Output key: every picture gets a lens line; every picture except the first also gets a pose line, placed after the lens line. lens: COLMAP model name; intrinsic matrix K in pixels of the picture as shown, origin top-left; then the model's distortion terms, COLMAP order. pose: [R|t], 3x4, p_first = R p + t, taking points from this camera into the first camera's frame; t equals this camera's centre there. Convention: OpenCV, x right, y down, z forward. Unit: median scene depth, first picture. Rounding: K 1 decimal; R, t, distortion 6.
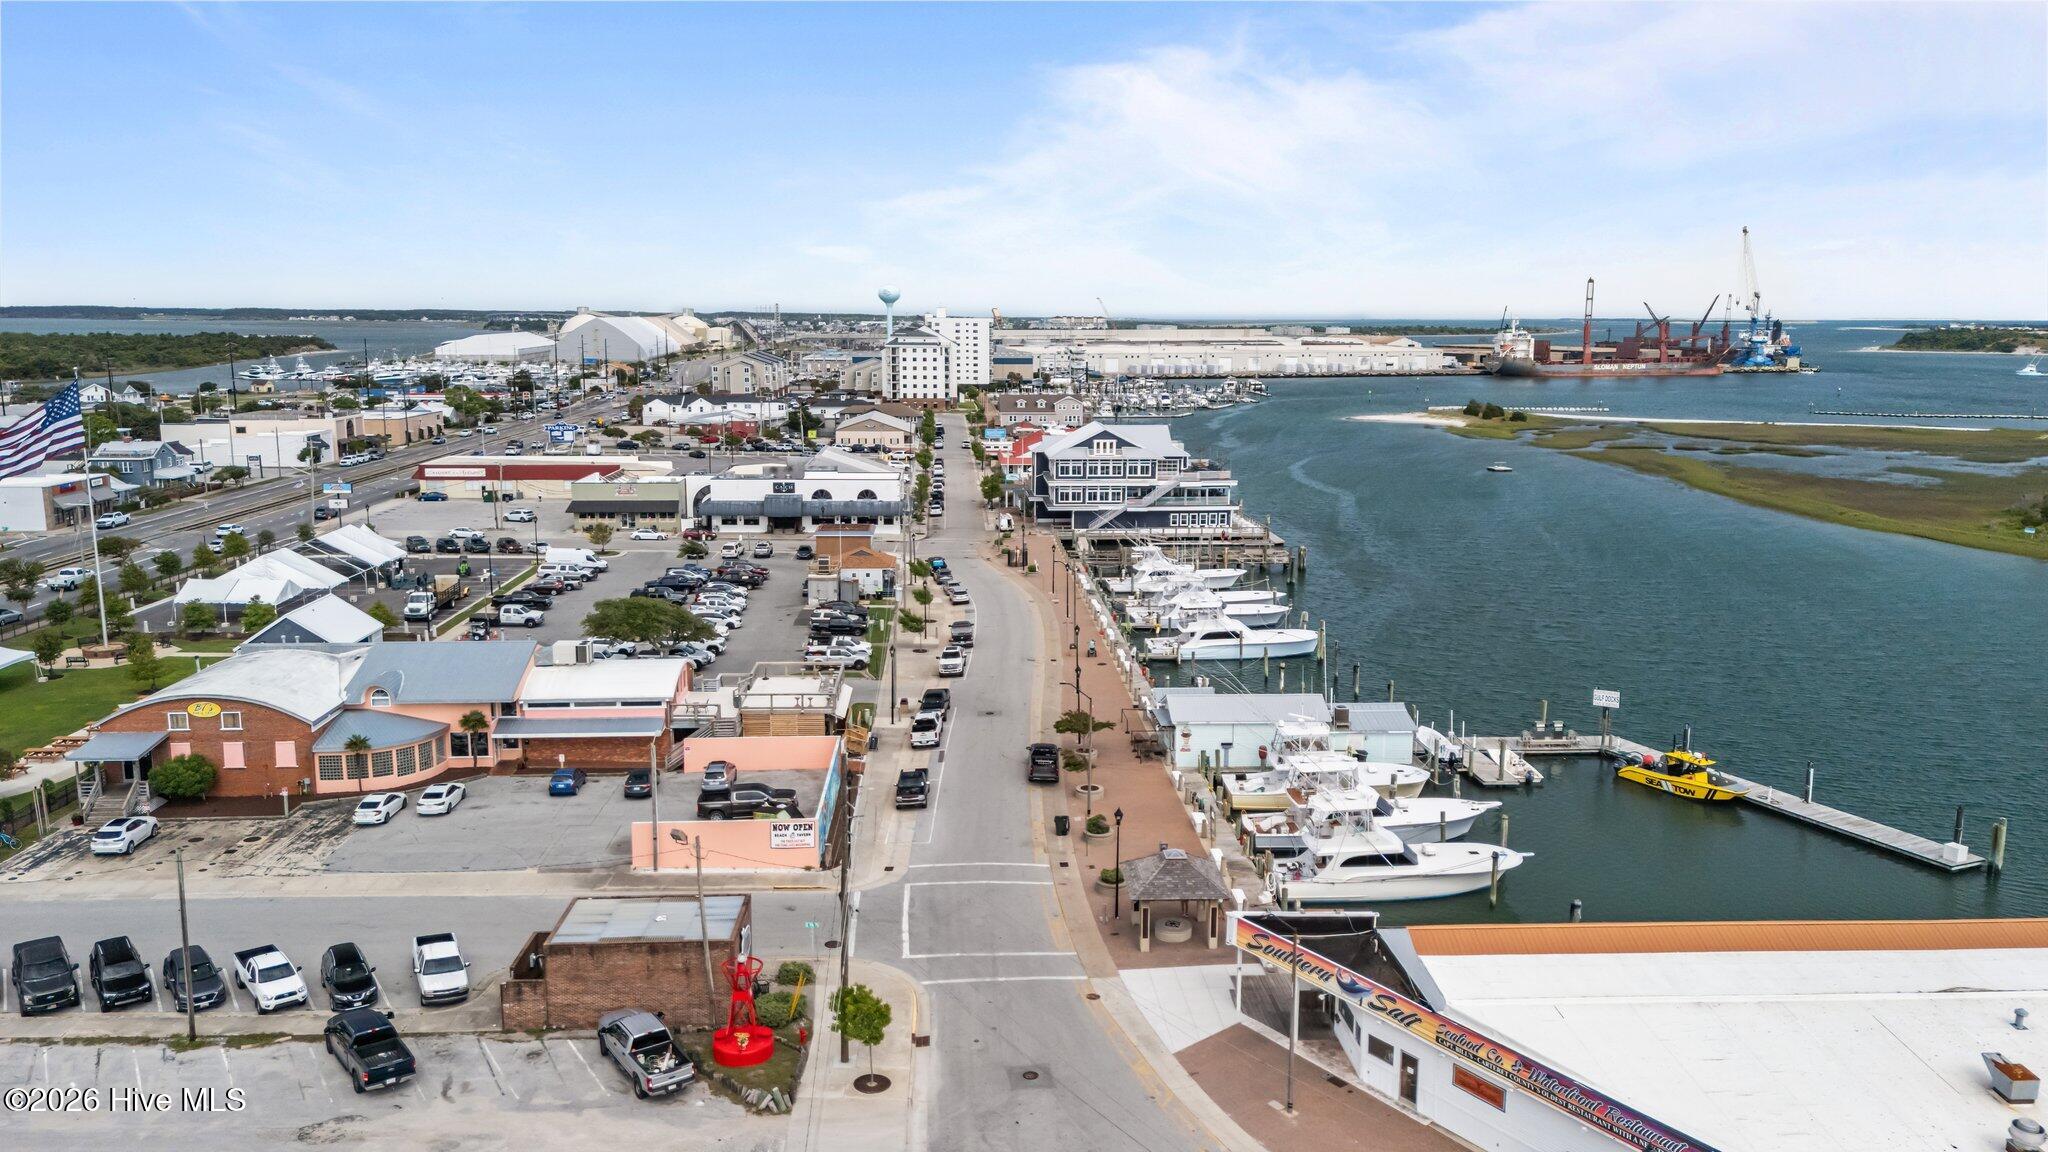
lens RADIAL K [[1462.8, 0, 1024.9], [0, 1462.8, 573.9], [0, 0, 1]] dist [-0.006284, -0.004615]
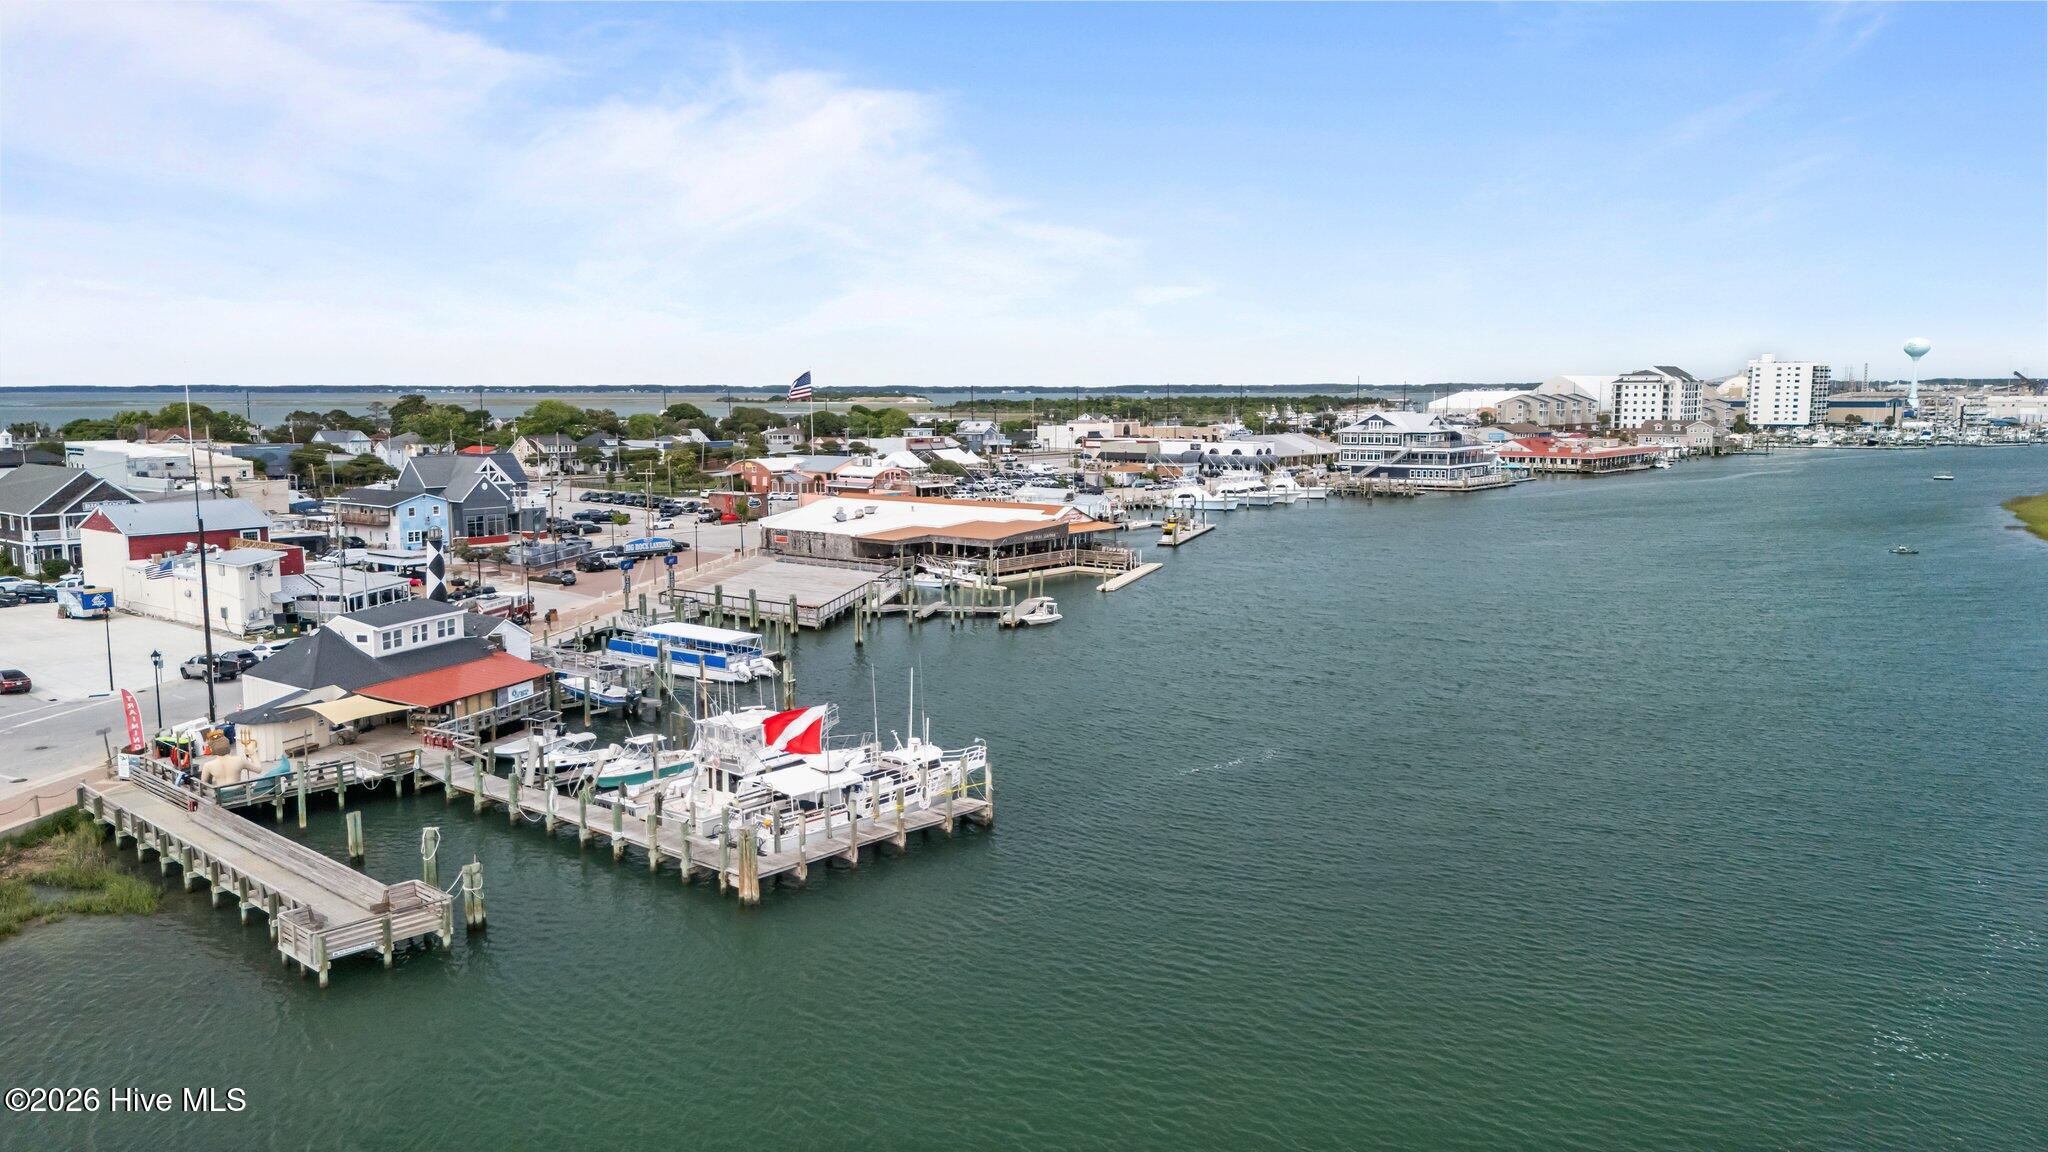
lens RADIAL K [[1462.8, 0, 1021.2], [0, 1462.8, 577.6], [0, 0, 1]] dist [-0.006284, -0.004615]
pose [[0.695321, 0.075865, -0.714684, 0.430450], [-0.110365, 0.993889, -0.001872, 0.055465], [0.710175, 0.080177, 0.699444, -0.157781]]
